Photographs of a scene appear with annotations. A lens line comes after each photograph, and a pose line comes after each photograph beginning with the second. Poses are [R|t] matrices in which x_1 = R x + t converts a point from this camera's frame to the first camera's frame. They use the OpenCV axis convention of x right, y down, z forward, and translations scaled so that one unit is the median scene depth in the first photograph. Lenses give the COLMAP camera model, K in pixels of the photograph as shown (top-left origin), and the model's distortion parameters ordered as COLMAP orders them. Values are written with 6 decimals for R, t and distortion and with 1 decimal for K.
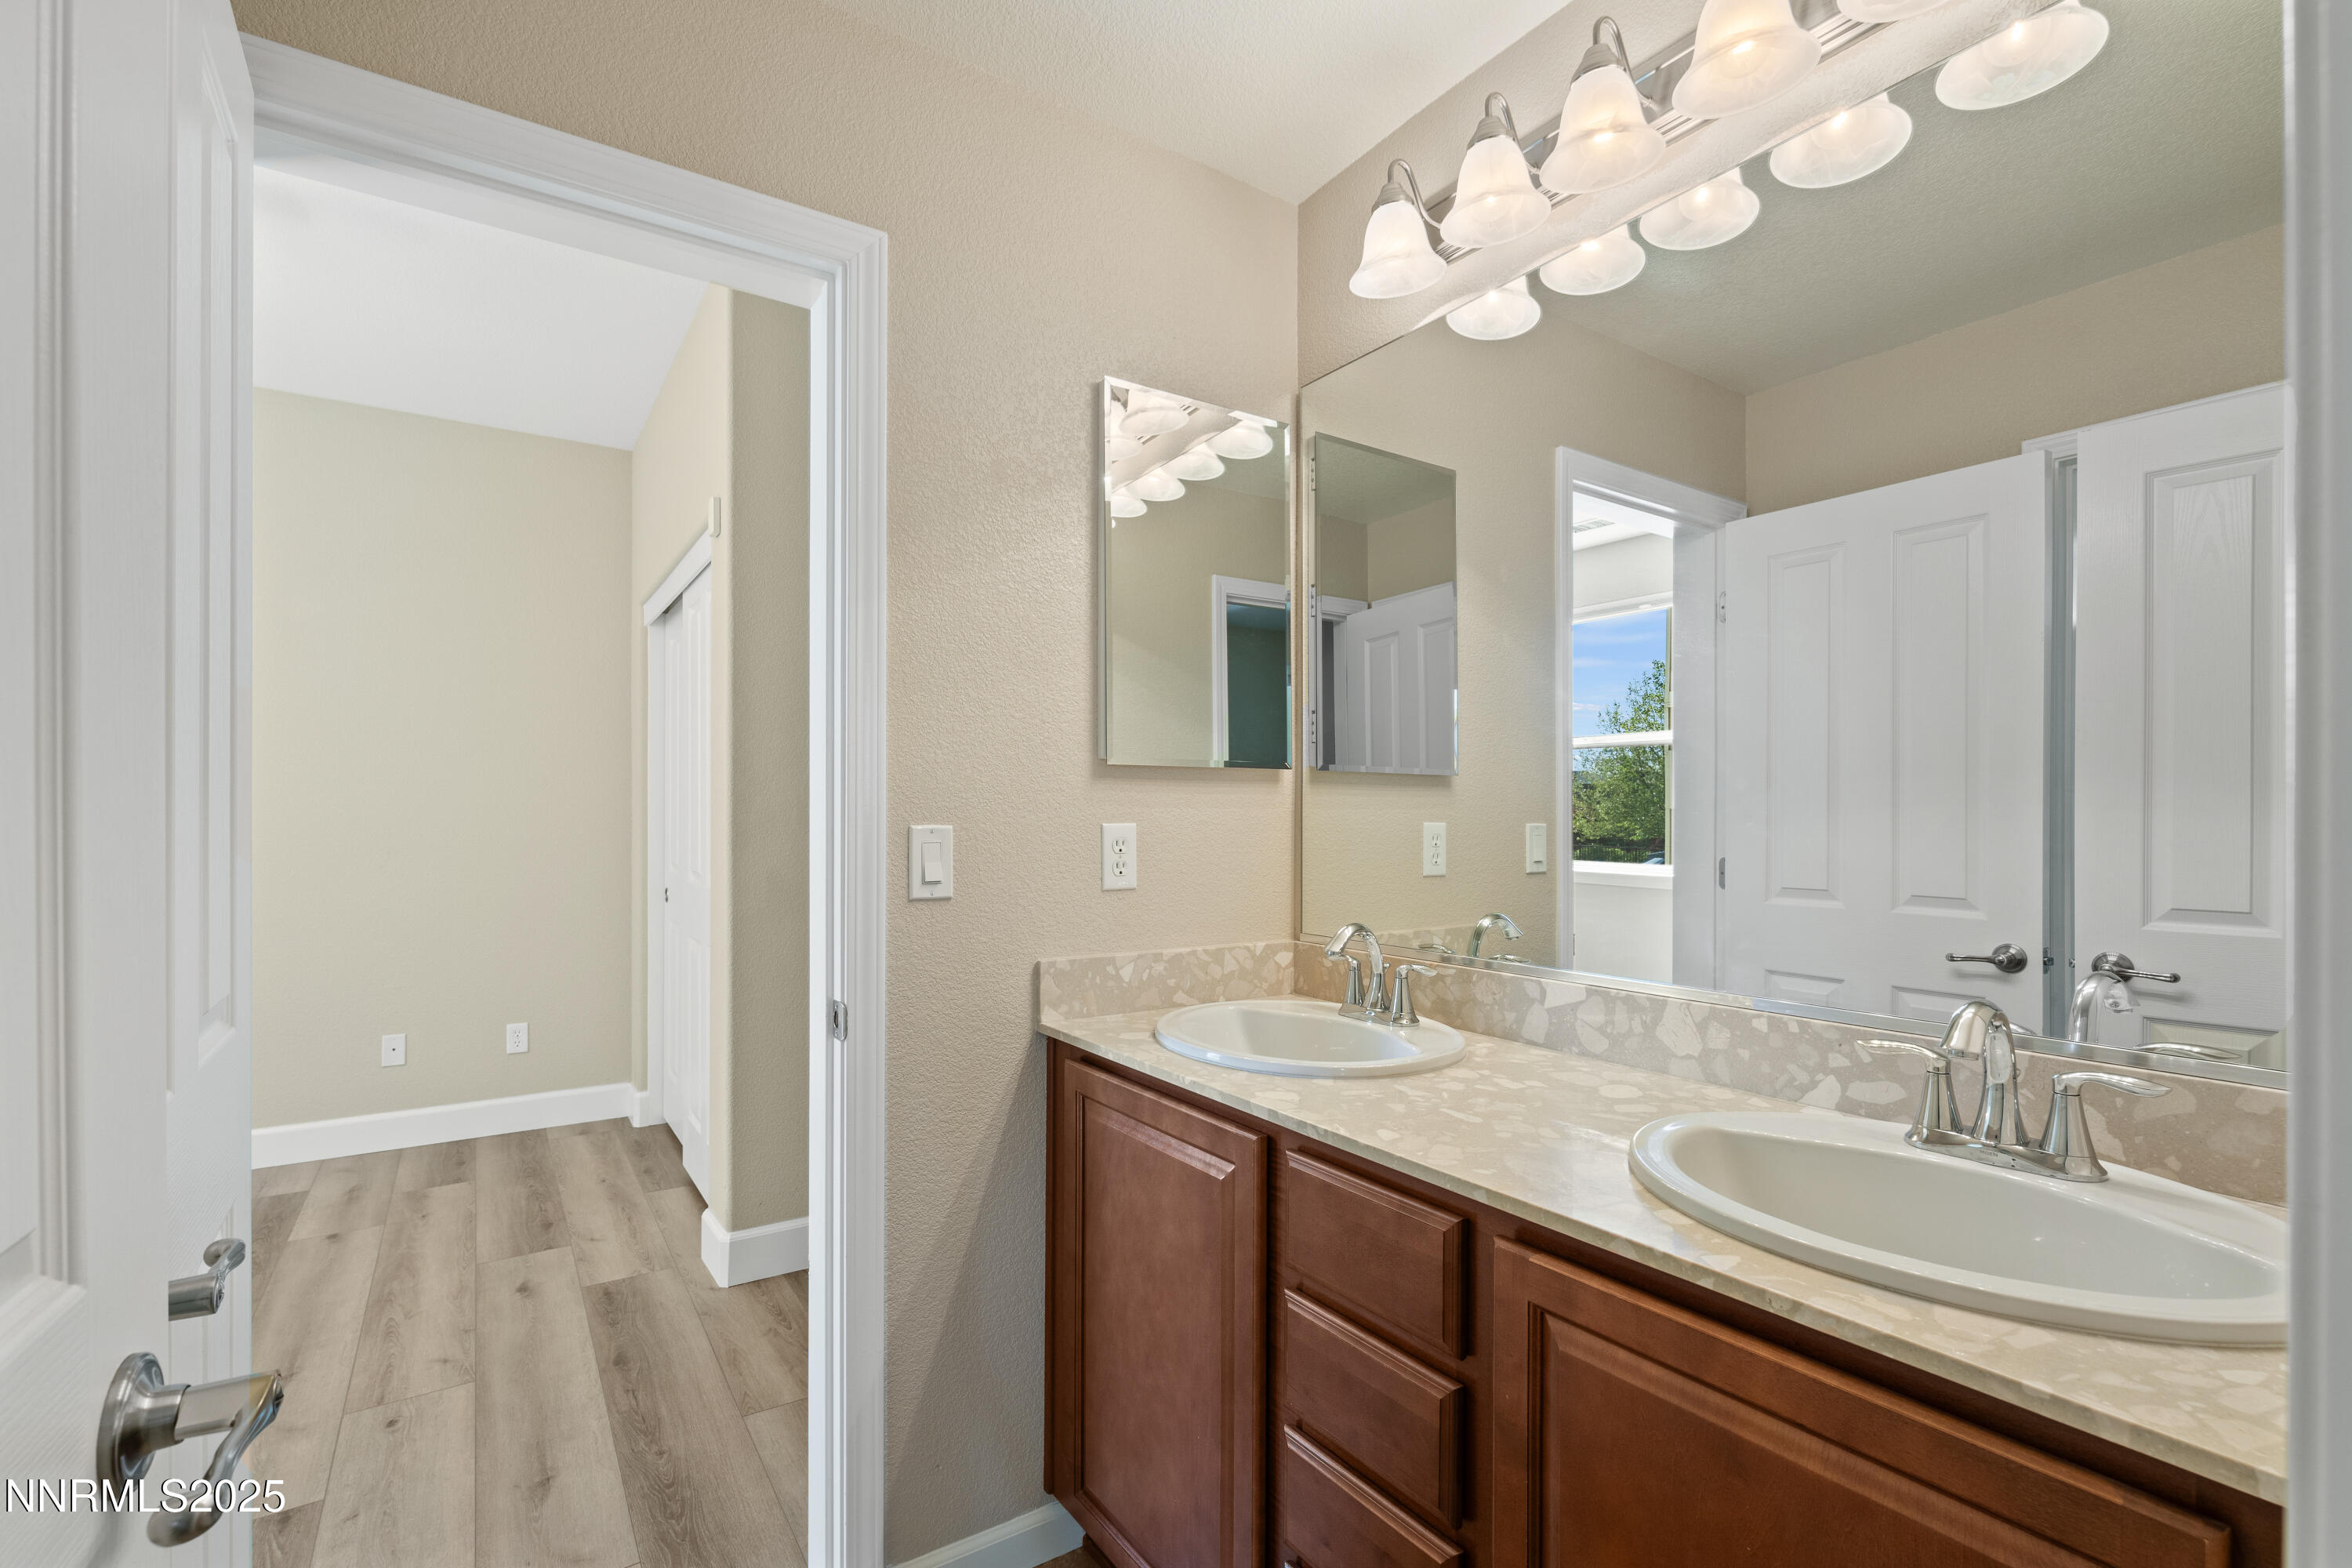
lens RADIAL K [[1074.5, 0, 1173.9], [0, 1074.5, 818.0], [0, 0, 1]] dist [-0.001195, -0.000210]
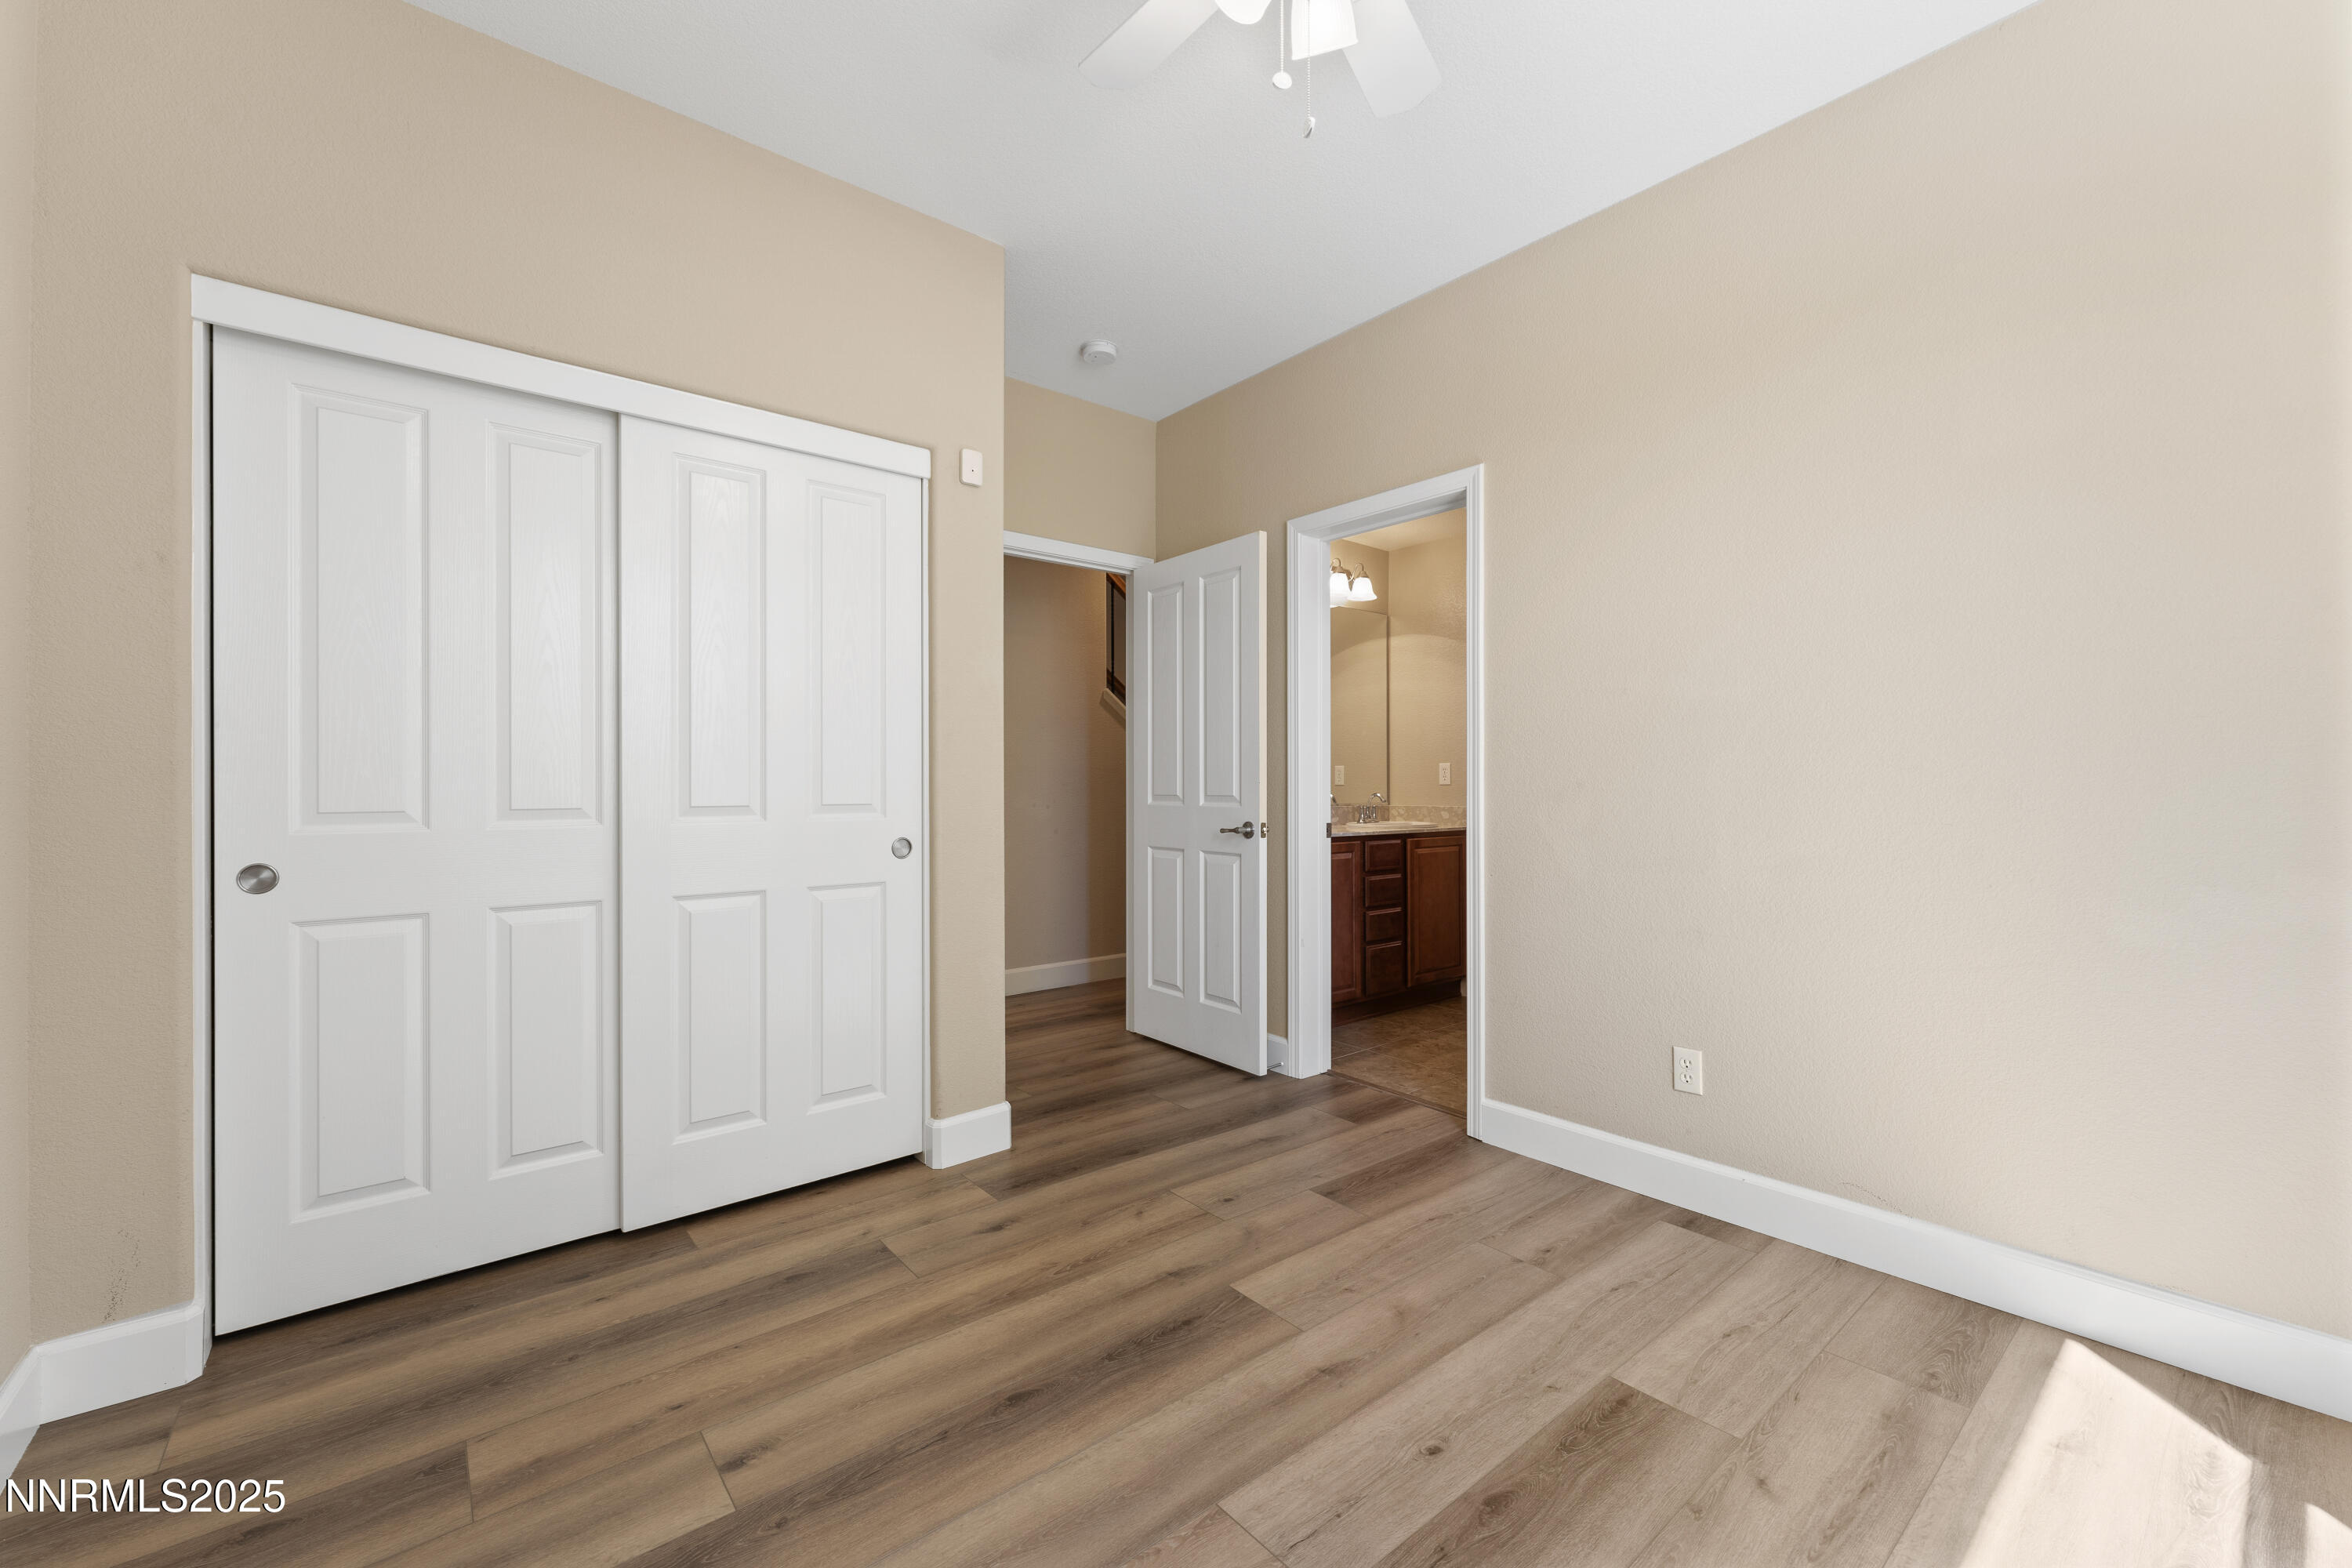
lens RADIAL K [[934.5, 0, 1179.4], [0, 934.5, 789.7], [0, 0, 1]] dist [0.000231, 0.000094]
pose [[-0.107183, -0.004212, 0.994230, -1.331907], [0.001635, 0.999989, 0.004413, 0.030073], [-0.994238, 0.002098, -0.107175, 0.835888]]
